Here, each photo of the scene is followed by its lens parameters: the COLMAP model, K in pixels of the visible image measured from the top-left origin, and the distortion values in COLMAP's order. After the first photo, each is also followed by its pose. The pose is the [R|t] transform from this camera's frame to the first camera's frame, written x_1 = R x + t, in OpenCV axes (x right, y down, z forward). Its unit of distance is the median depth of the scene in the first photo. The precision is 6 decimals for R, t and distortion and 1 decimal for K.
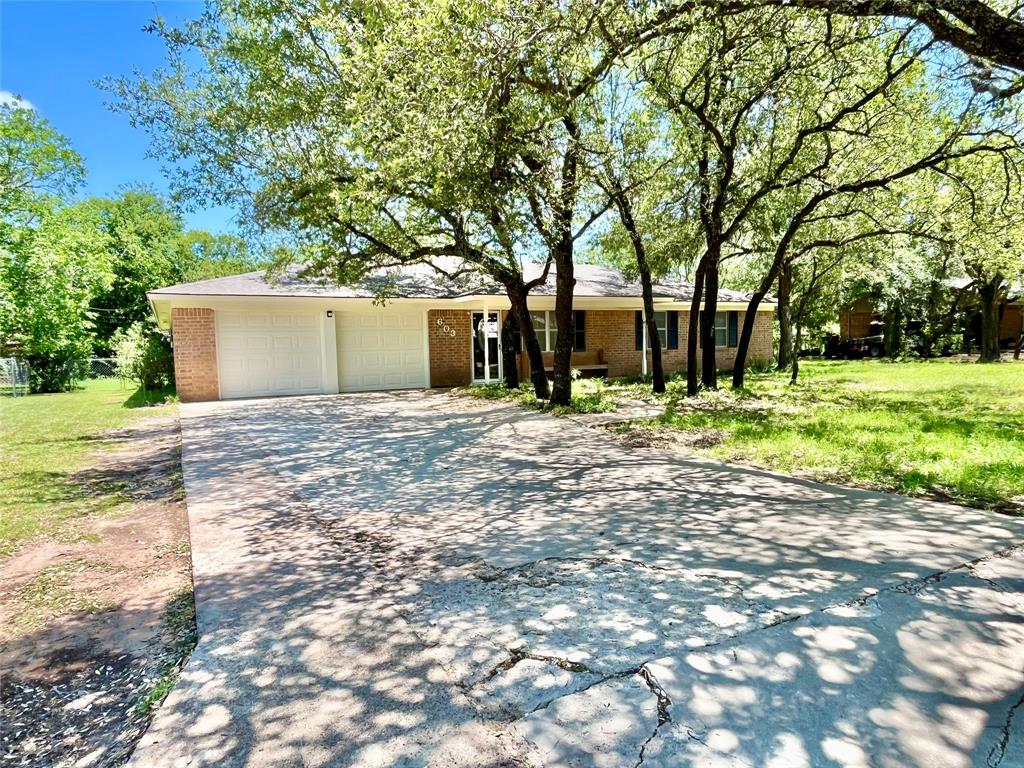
lens RADIAL K [[626.1, 0, 512.1], [0, 626.1, 384.4], [0, 0, 1]] dist [-0.001427, -0.000120]
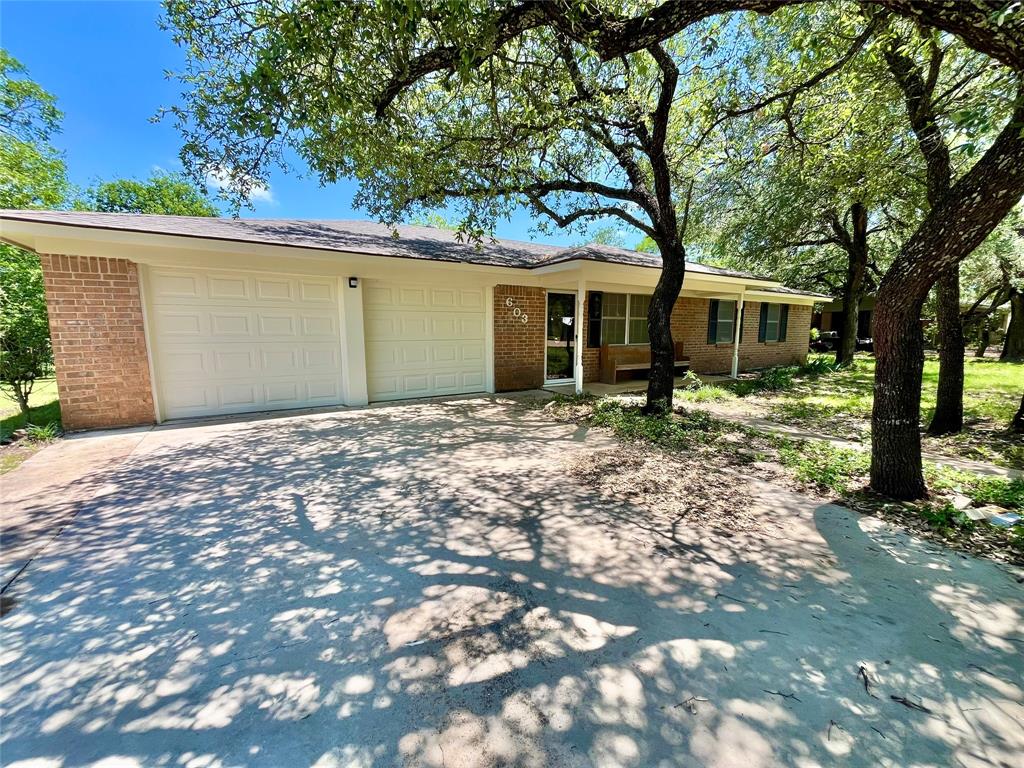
lens RADIAL K [[411.0, 0, 512.5], [0, 411.0, 384.7], [0, 0, 1]] dist [0.000919, 0.000035]
pose [[0.997096, 0.014519, 0.074753, -0.157722], [-0.019750, 0.997371, 0.069722, -0.040623], [-0.073544, -0.070996, 0.994762, 0.558135]]
